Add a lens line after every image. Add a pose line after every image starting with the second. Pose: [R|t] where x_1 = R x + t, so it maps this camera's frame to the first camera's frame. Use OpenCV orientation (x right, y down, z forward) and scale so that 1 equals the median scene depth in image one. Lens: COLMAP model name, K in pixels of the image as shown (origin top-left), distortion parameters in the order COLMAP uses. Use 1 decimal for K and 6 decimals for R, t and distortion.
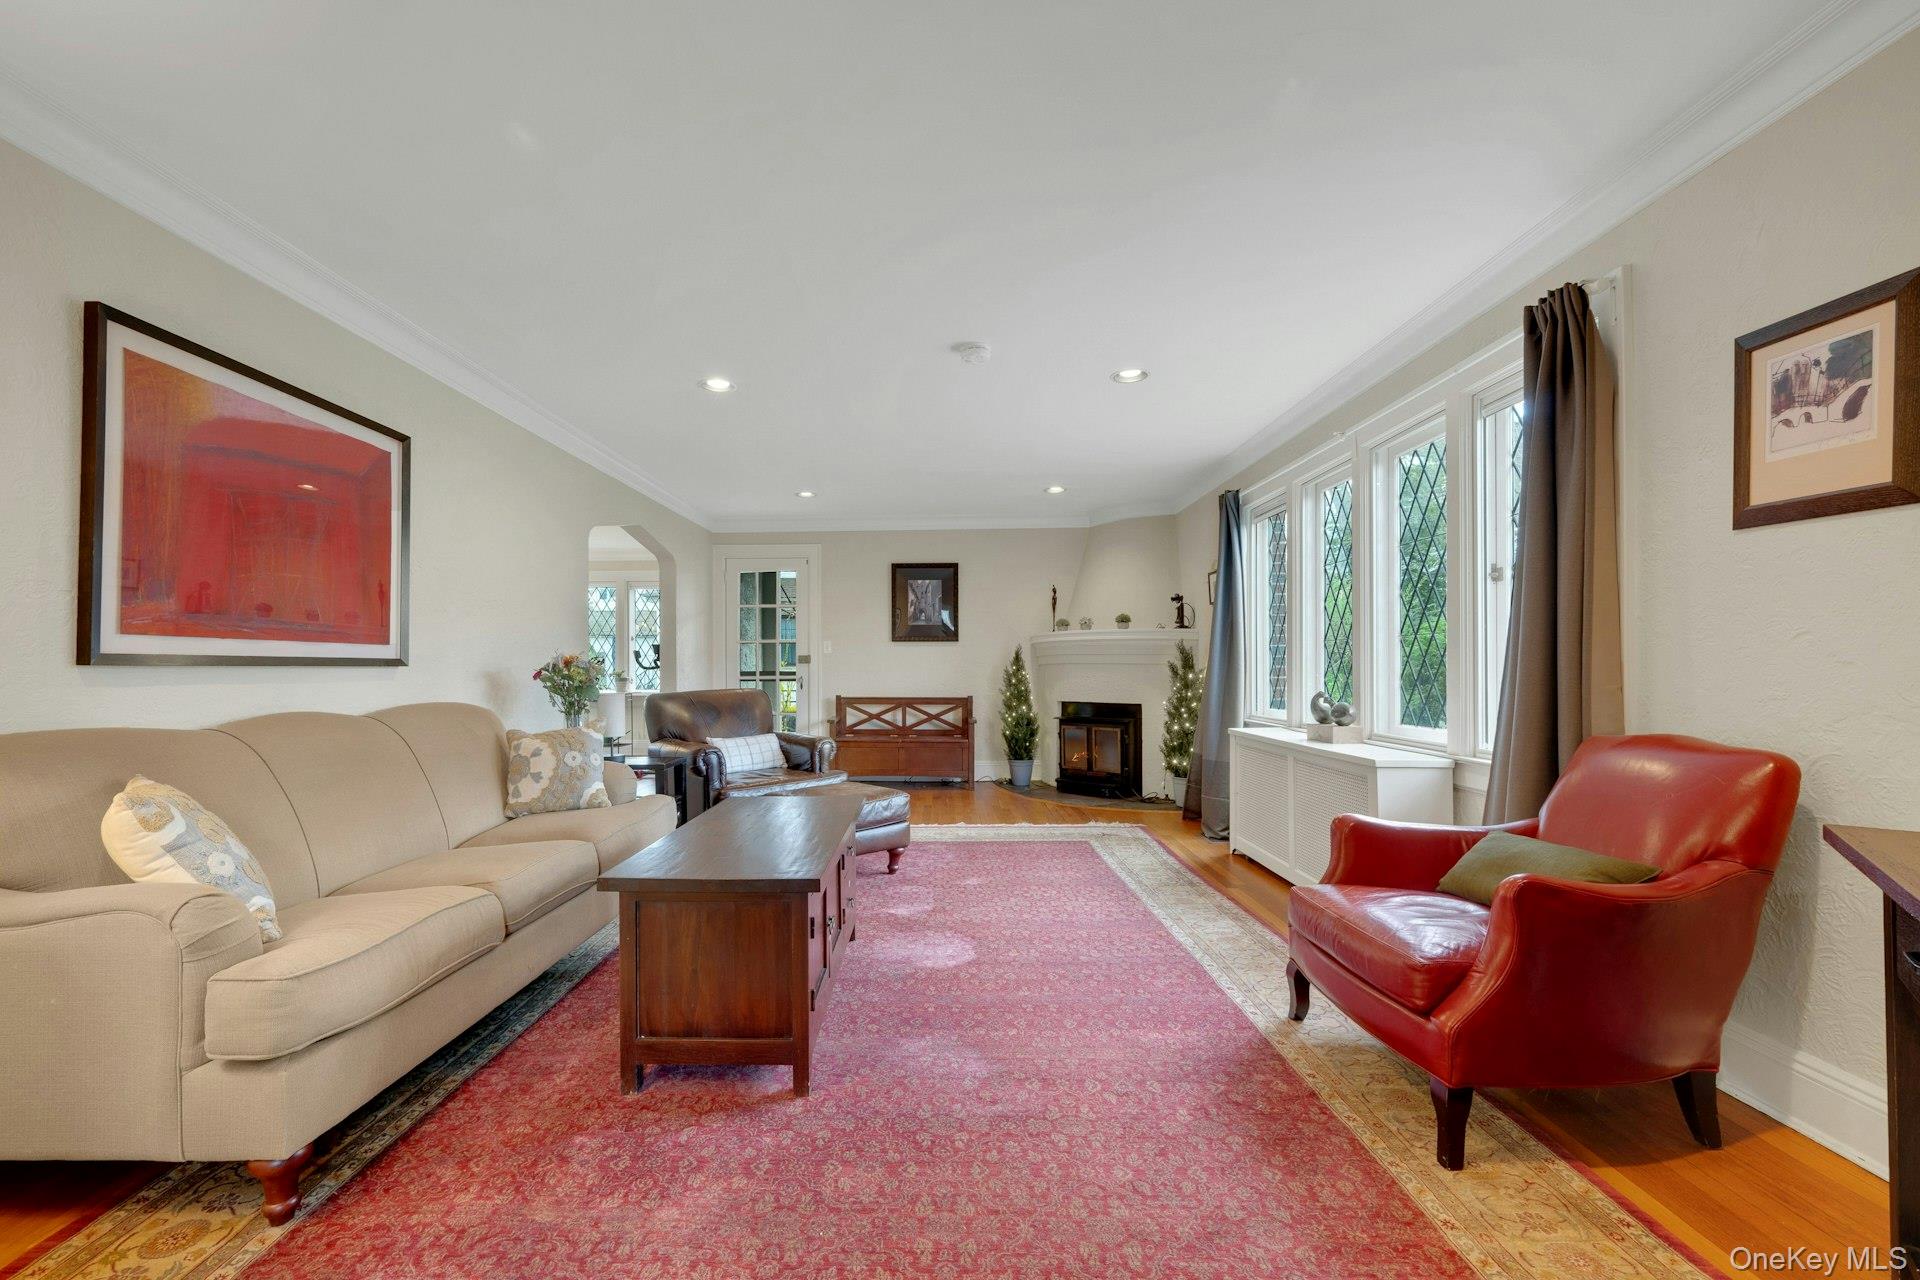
lens RADIAL K [[744.6, 0, 954.0], [0, 744.6, 657.2], [0, 0, 1]] dist [-0.003716, -0.000071]
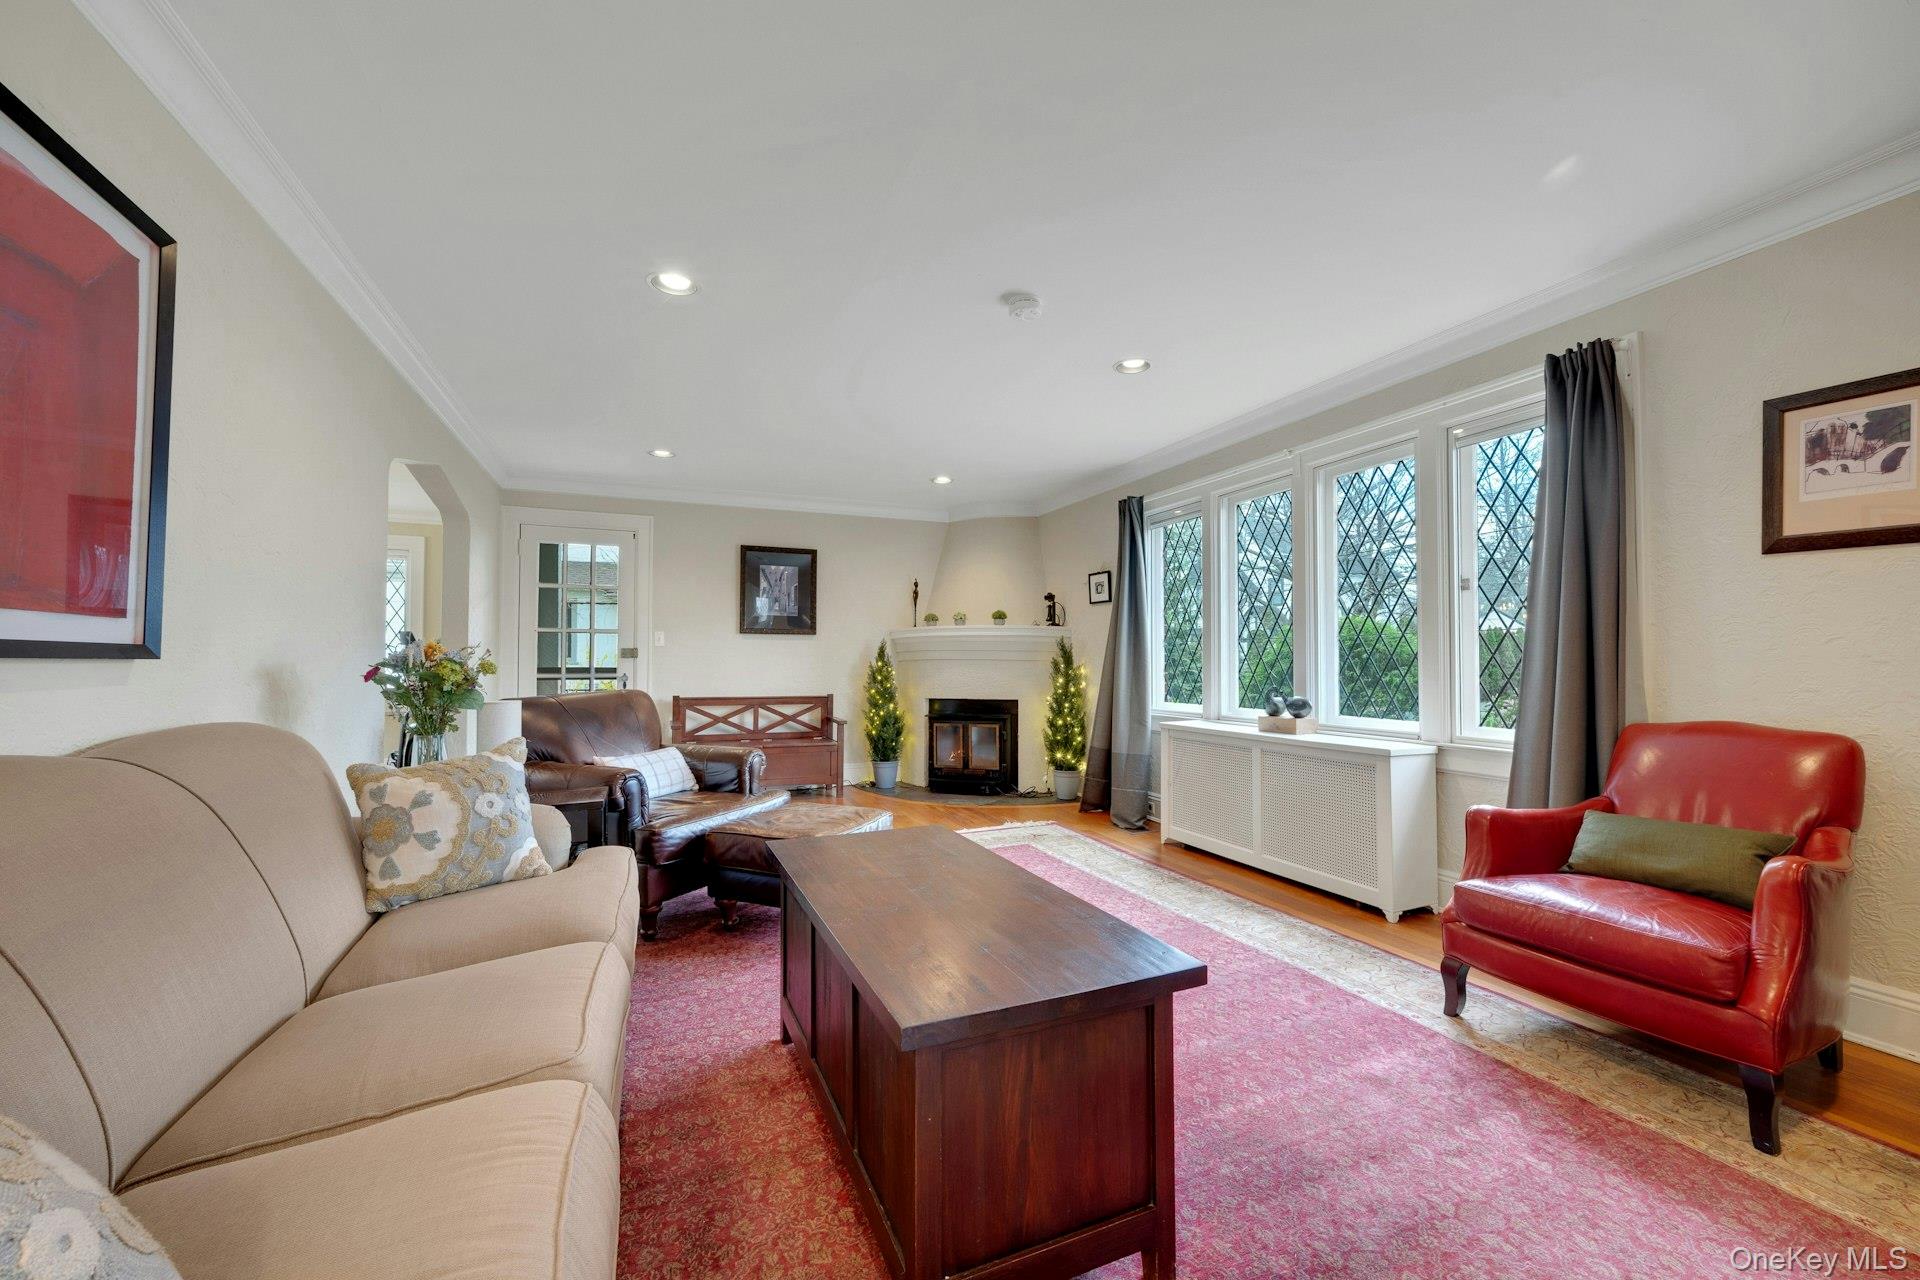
lens RADIAL K [[706.3, 0, 956.4], [0, 706.3, 639.4], [0, 0, 1]] dist [-0.001860, 0.000520]
pose [[0.914308, 0.016272, 0.404692, -0.346026], [-0.008203, 0.999732, -0.021666, 0.003691], [-0.404936, 0.016490, 0.914196, 0.248474]]
